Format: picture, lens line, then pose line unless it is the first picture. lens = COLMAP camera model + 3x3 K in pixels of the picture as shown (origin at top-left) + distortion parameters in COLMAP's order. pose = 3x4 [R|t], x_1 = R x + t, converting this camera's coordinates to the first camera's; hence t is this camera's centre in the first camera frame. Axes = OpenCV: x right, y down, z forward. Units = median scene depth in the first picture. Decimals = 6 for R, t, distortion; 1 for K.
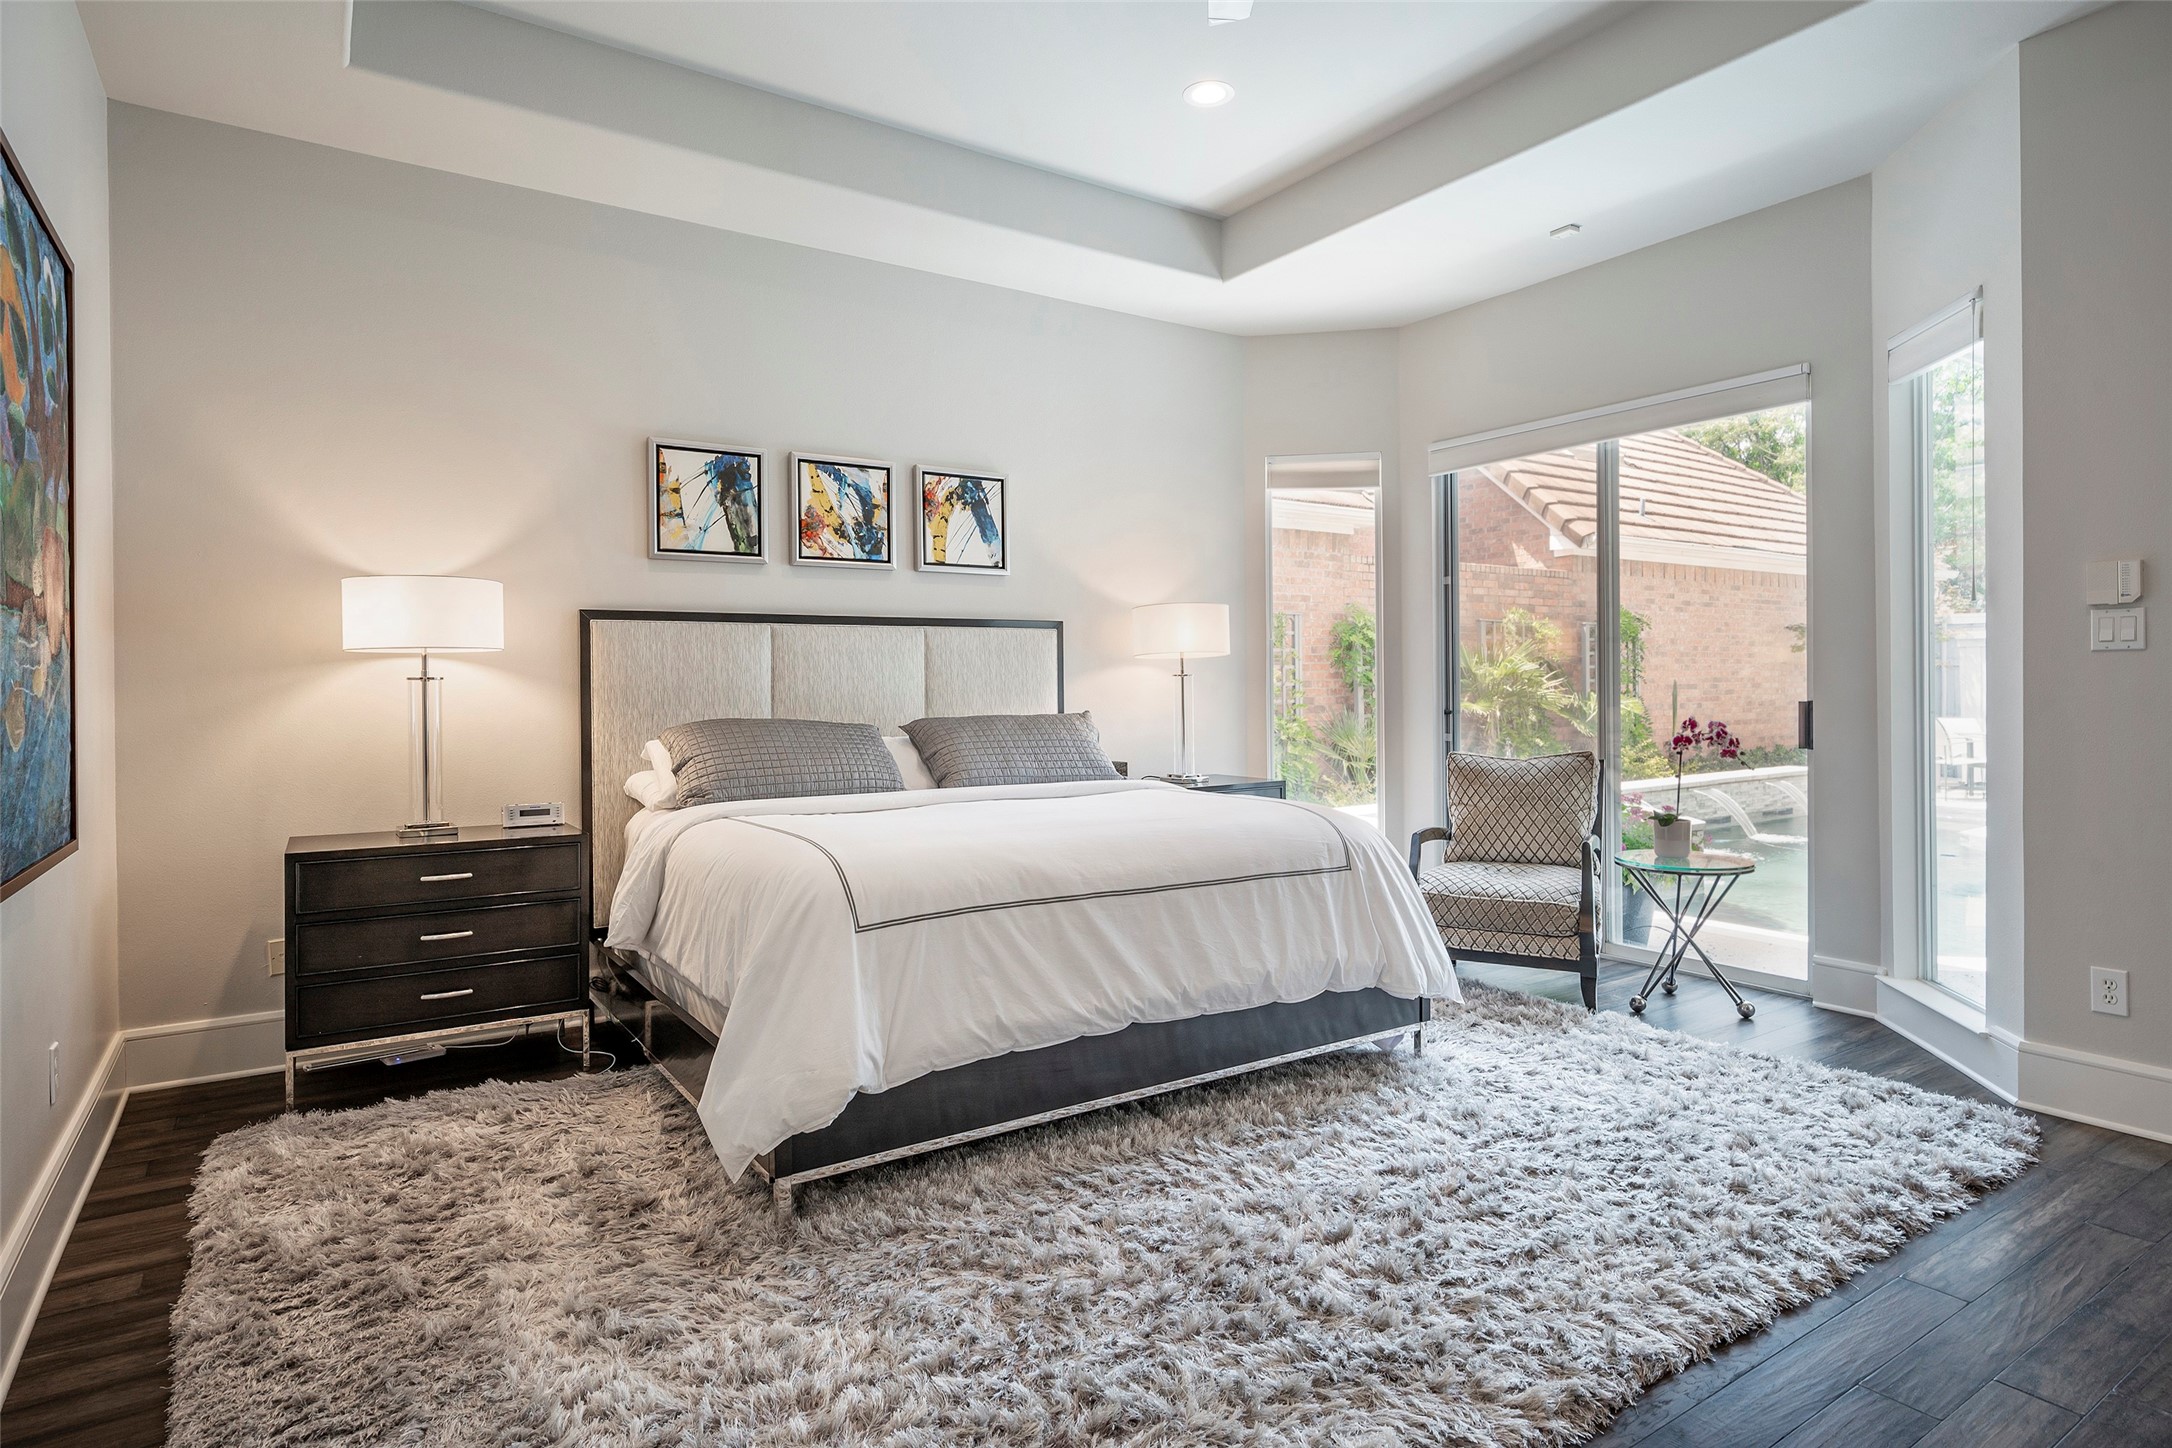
lens RADIAL K [[1182.3, 0, 1082.3], [0, 1182.3, 693.0], [0, 0, 1]] dist [0.001350, 0.000060]
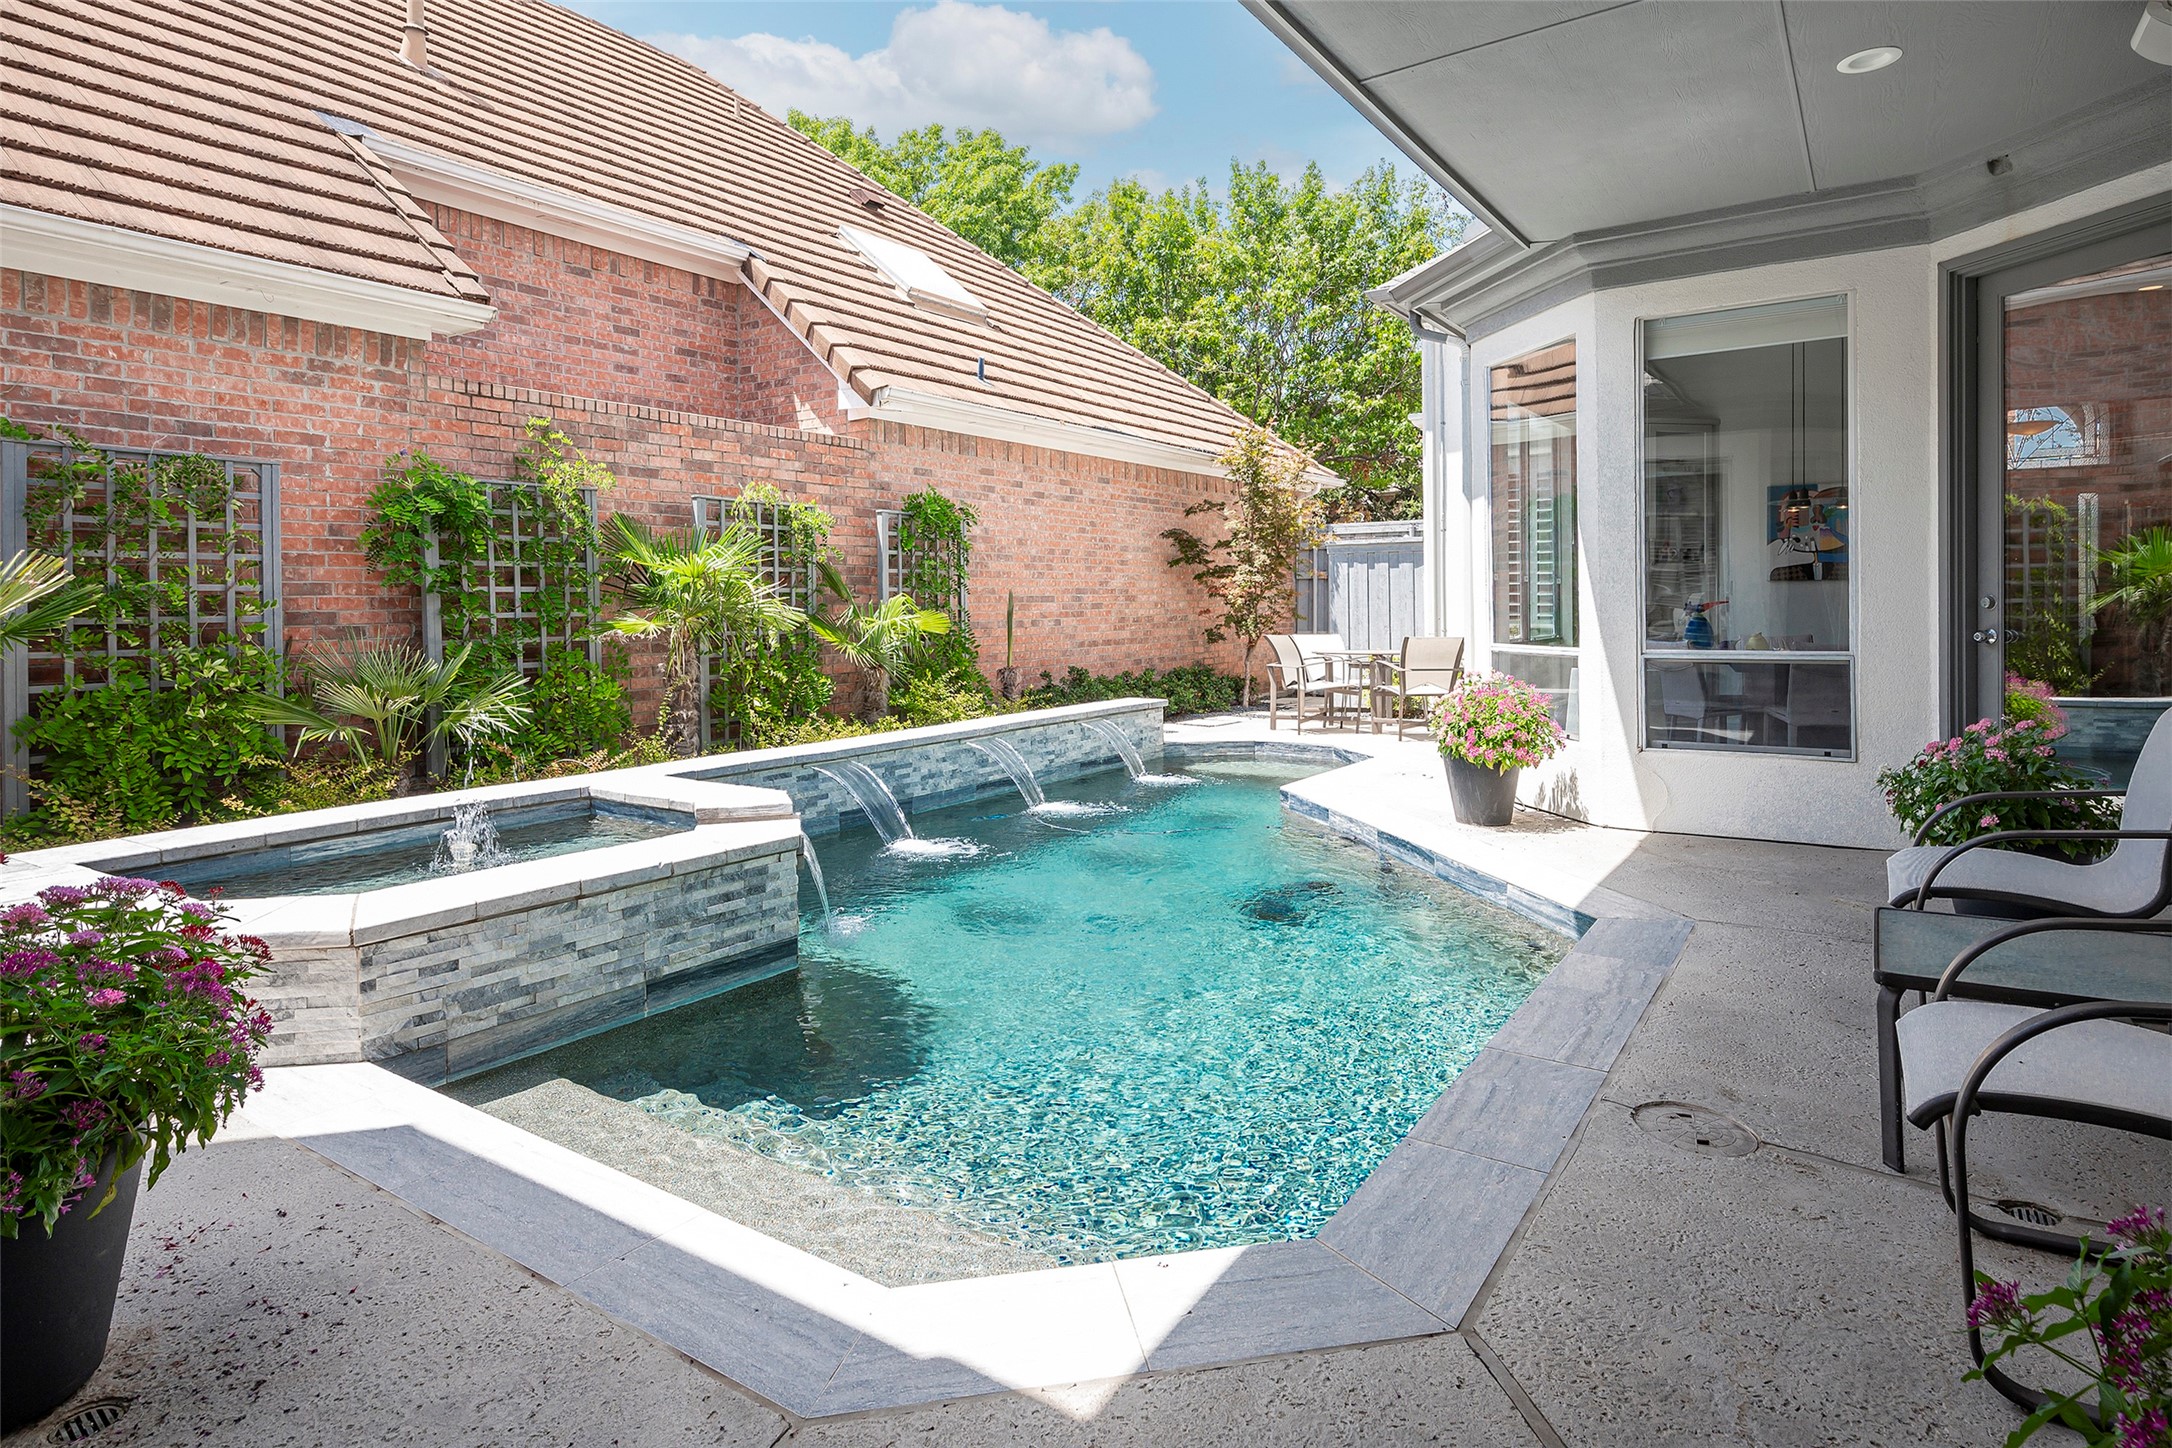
lens RADIAL K [[1190.1, 0, 1087.6], [0, 1190.1, 637.9], [0, 0, 1]] dist [-0.000631, 0.001099]
pose [[0.926473, -0.014239, 0.376091, 0.256904], [0.007853, 0.999798, 0.018506, 0.006722], [-0.376279, -0.014192, 0.926398, 0.260554]]
